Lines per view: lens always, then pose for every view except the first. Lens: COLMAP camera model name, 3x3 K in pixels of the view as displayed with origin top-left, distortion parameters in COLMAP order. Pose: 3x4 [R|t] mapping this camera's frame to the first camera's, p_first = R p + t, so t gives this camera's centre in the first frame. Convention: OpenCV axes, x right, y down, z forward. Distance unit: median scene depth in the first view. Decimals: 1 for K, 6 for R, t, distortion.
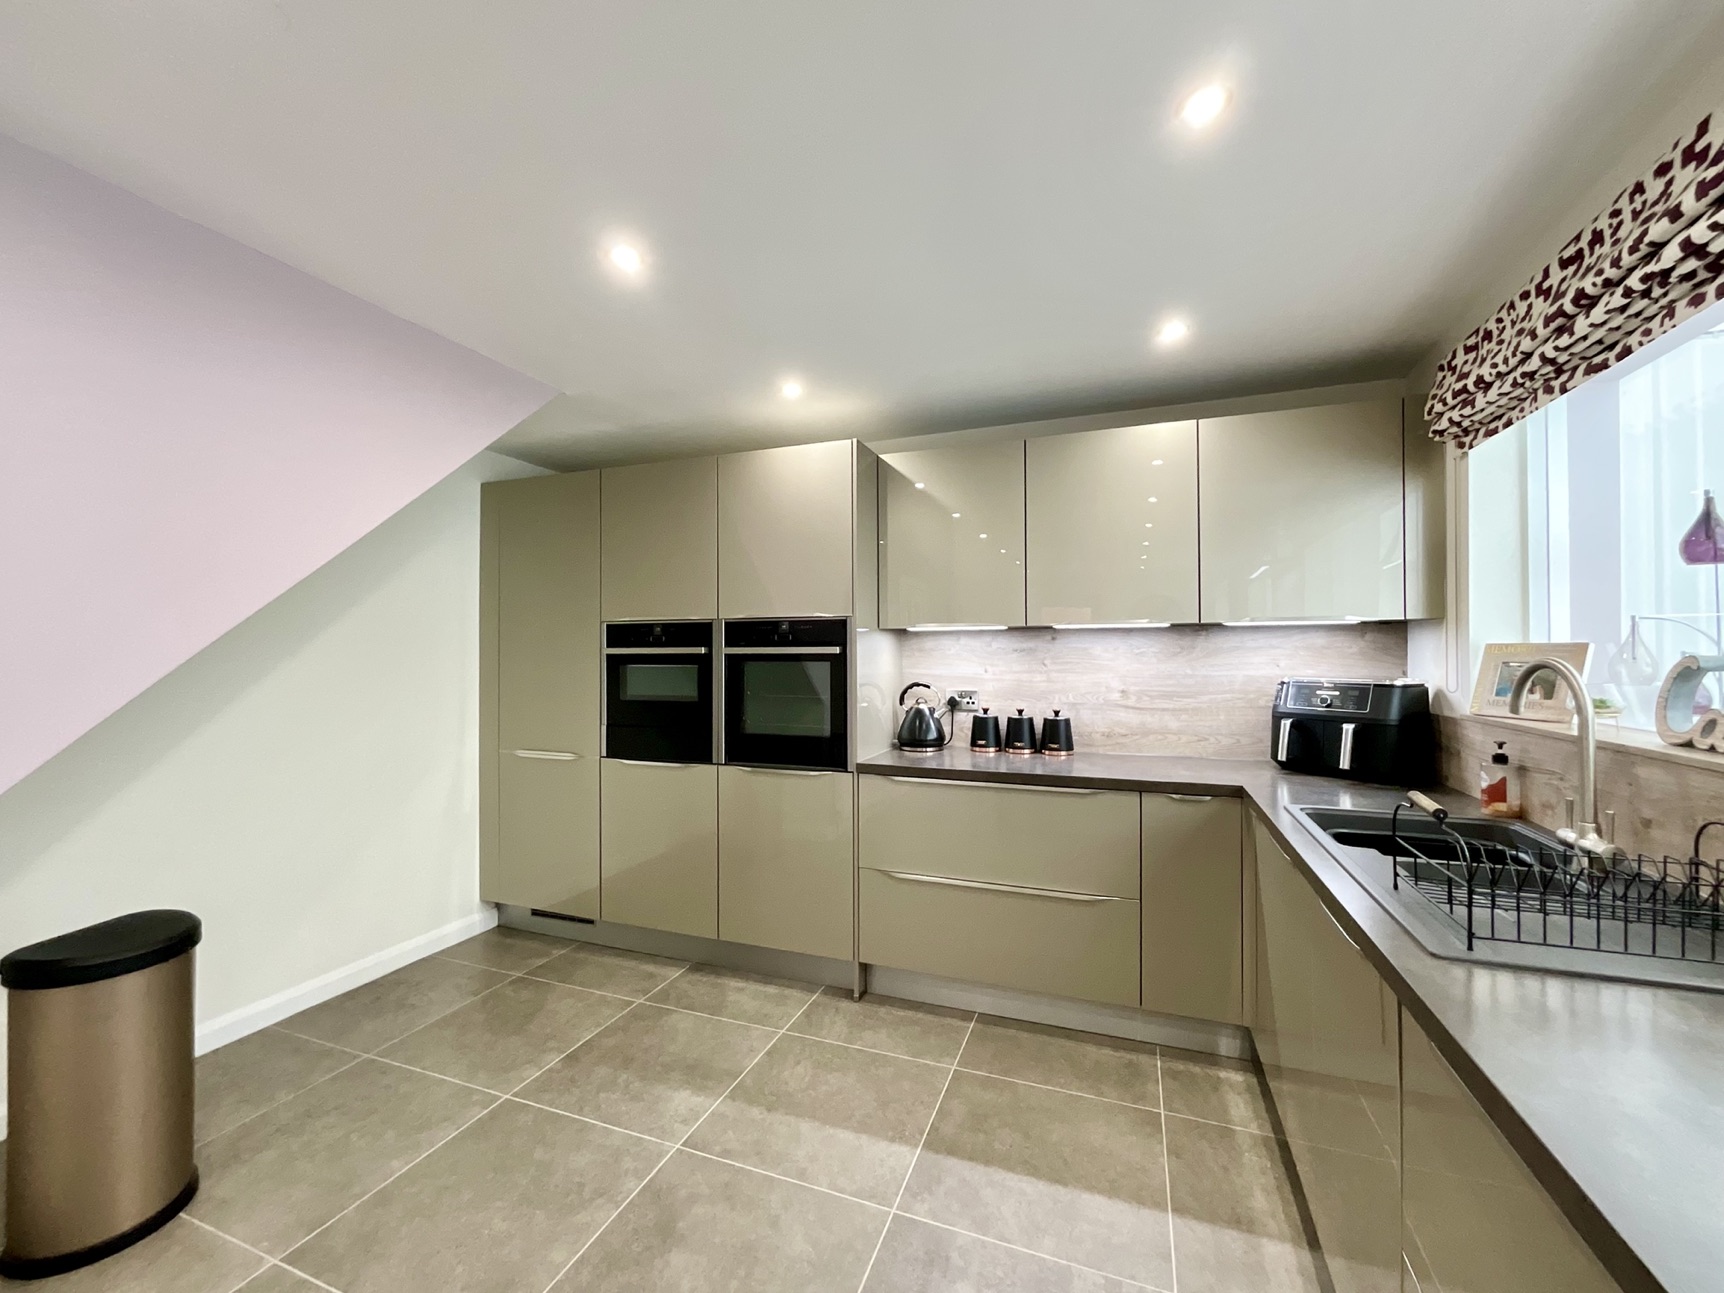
lens RADIAL K [[699.6, 0, 858.8], [0, 699.6, 646.9], [0, 0, 1]] dist [0.002419, 0.001229]
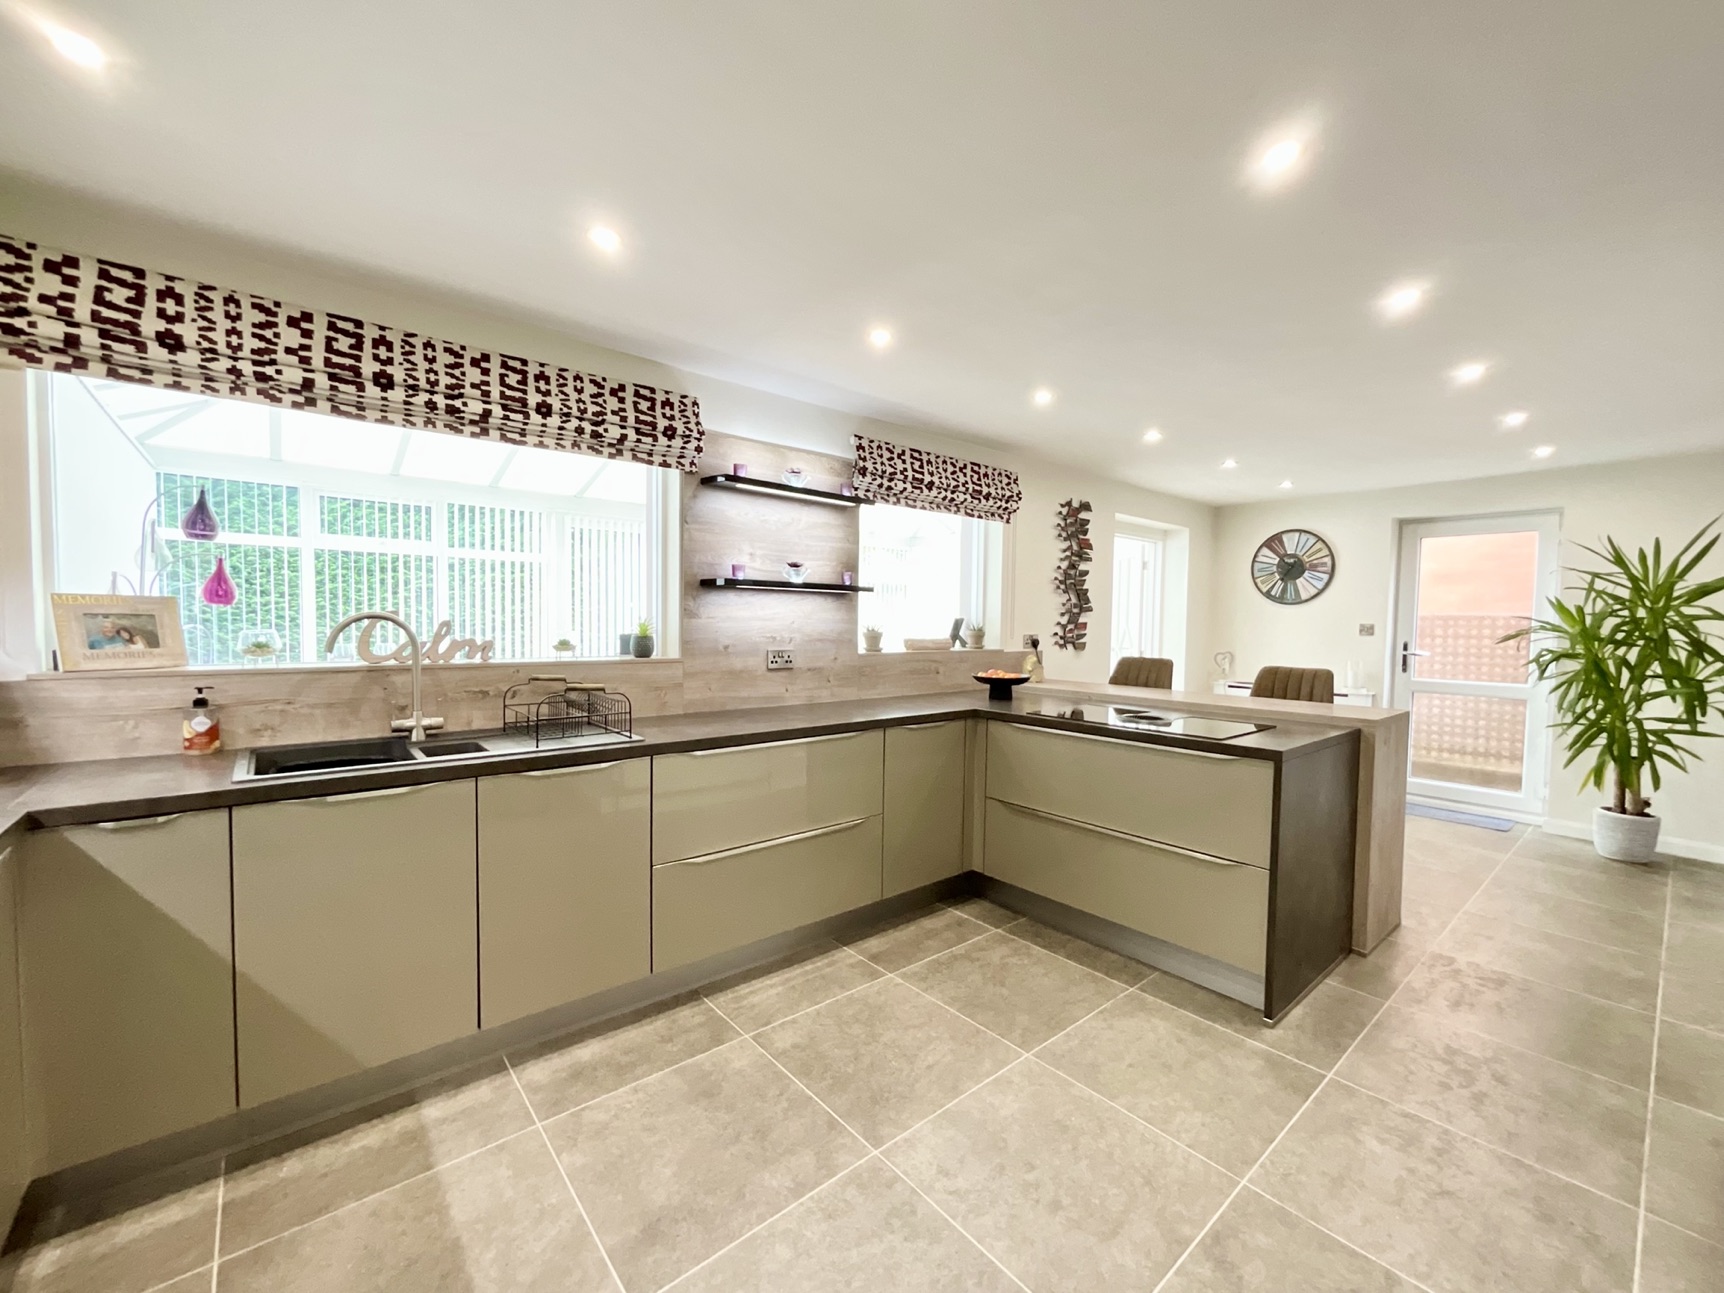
lens RADIAL K [[699.6, 0, 858.7], [0, 699.6, 651.3], [0, 0, 1]] dist [0.002419, 0.001229]
pose [[-0.877038, -0.027682, 0.479624, -0.528160], [-0.012795, 0.999330, 0.034282, 0.030981], [-0.480251, 0.023930, -0.876804, 1.535913]]
